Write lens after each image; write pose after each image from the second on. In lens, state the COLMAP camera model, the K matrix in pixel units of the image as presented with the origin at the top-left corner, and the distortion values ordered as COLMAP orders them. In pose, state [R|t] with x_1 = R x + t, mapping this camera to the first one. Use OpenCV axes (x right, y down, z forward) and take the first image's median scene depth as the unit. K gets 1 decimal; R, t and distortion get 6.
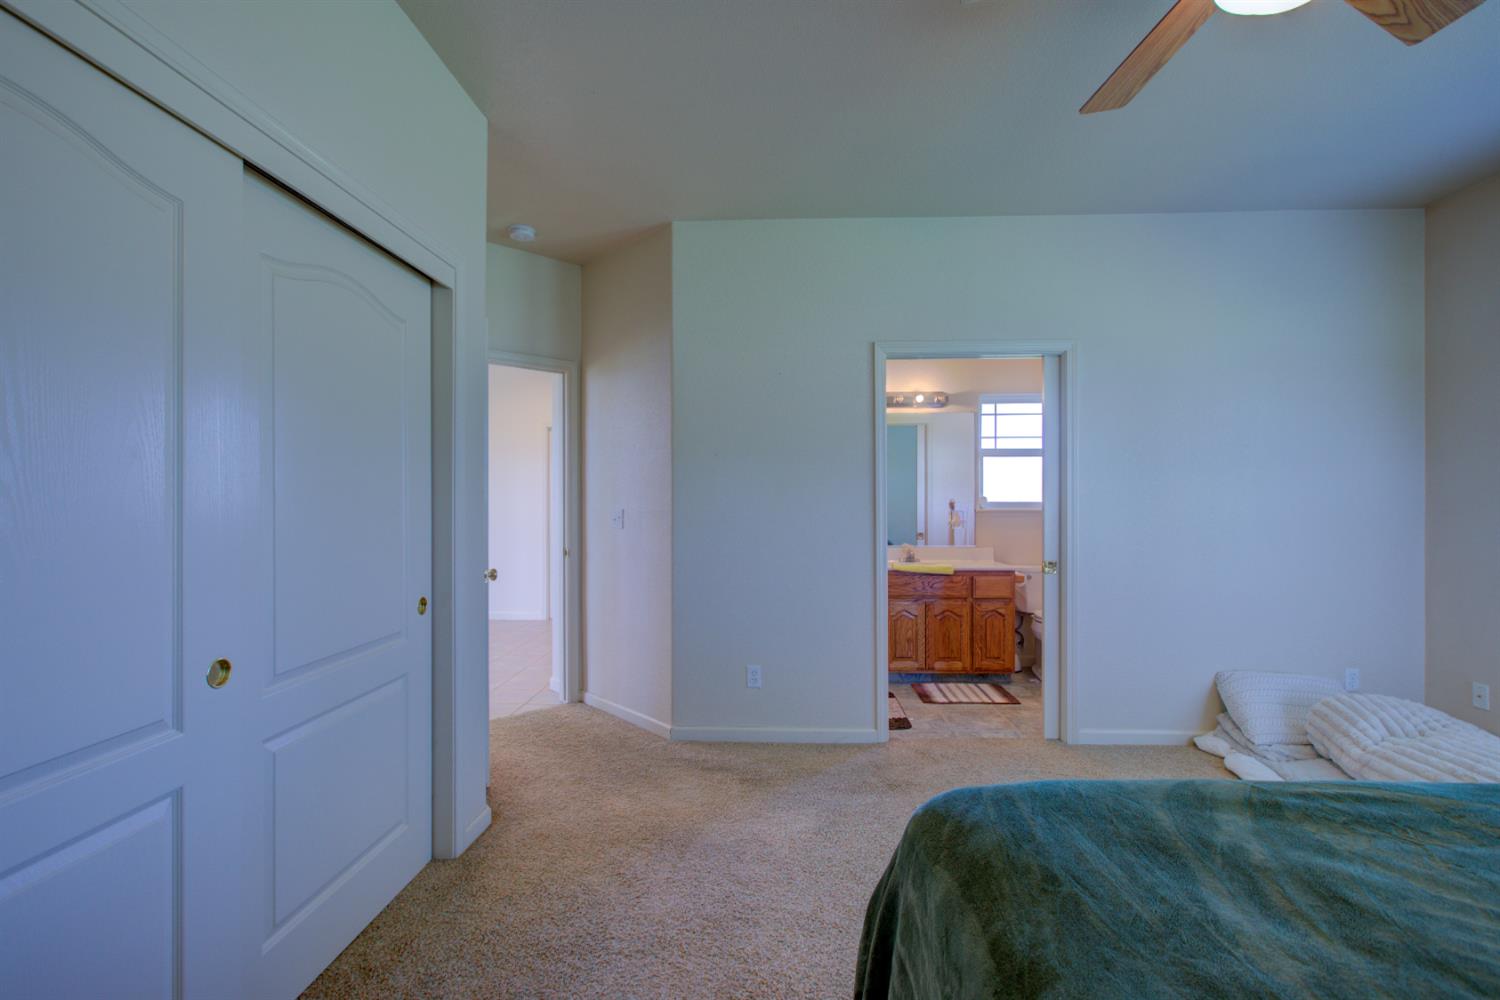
lens RADIAL K [[671.4, 0, 759.8], [0, 671.4, 510.6], [0, 0, 1]] dist [-0.004617, 0.001009]
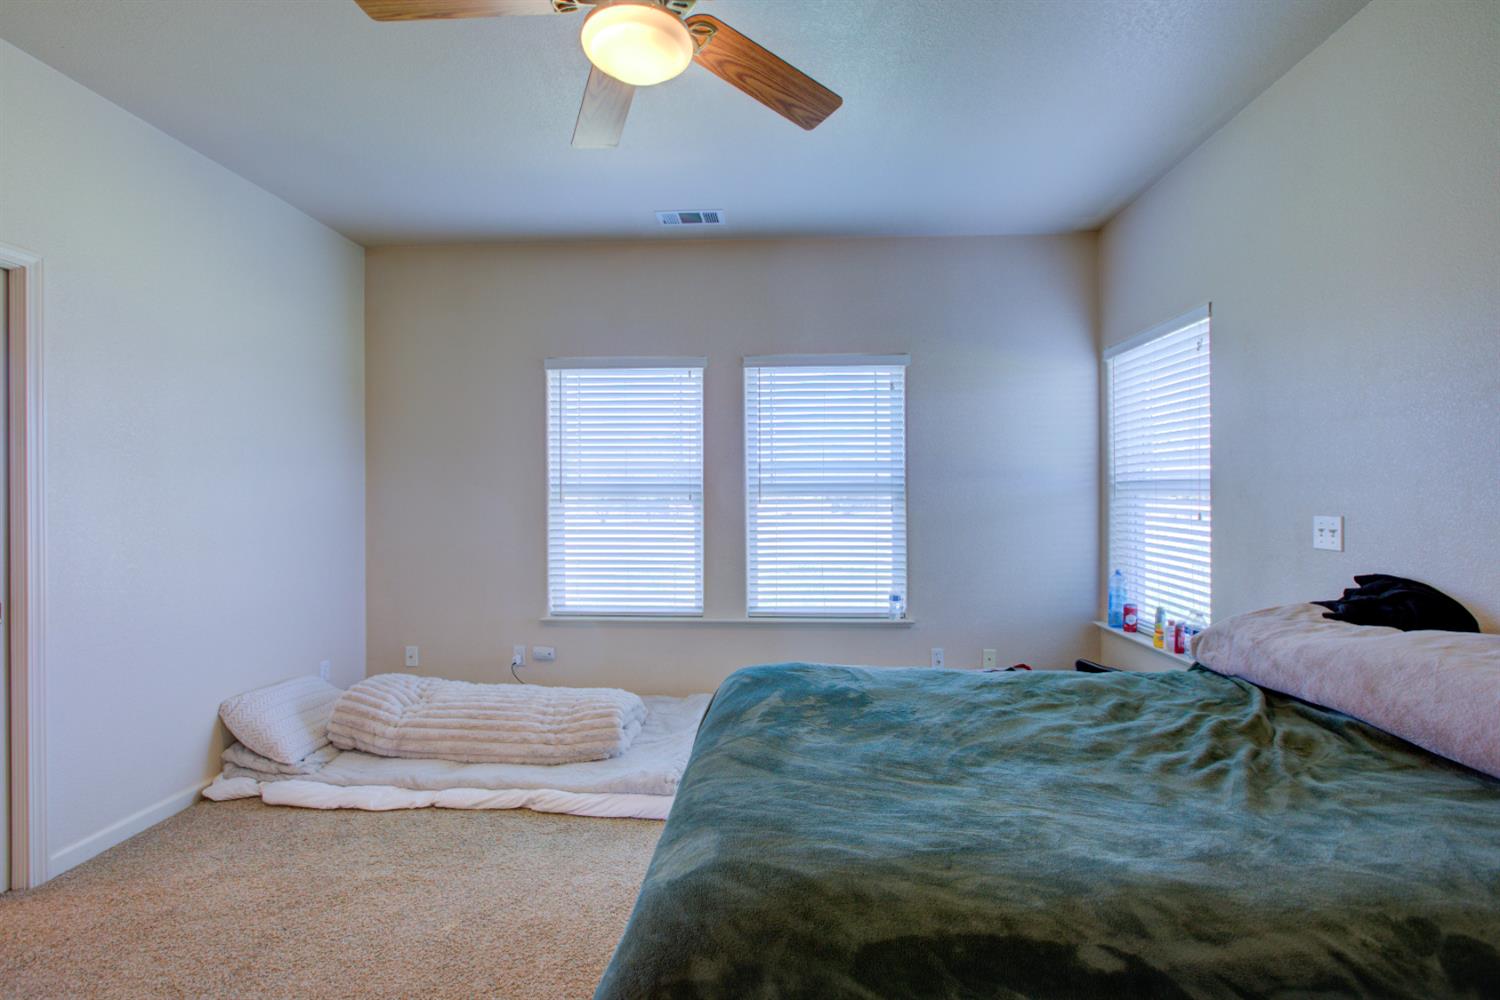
lens RADIAL K [[671.4, 0, 759.8], [0, 671.4, 510.6], [0, 0, 1]] dist [-0.004617, 0.001009]
pose [[-0.000966, -0.020410, 0.999791, -0.176752], [0.011607, 0.999724, 0.020420, -0.015165], [-0.999932, 0.011625, -0.000729, 0.329764]]
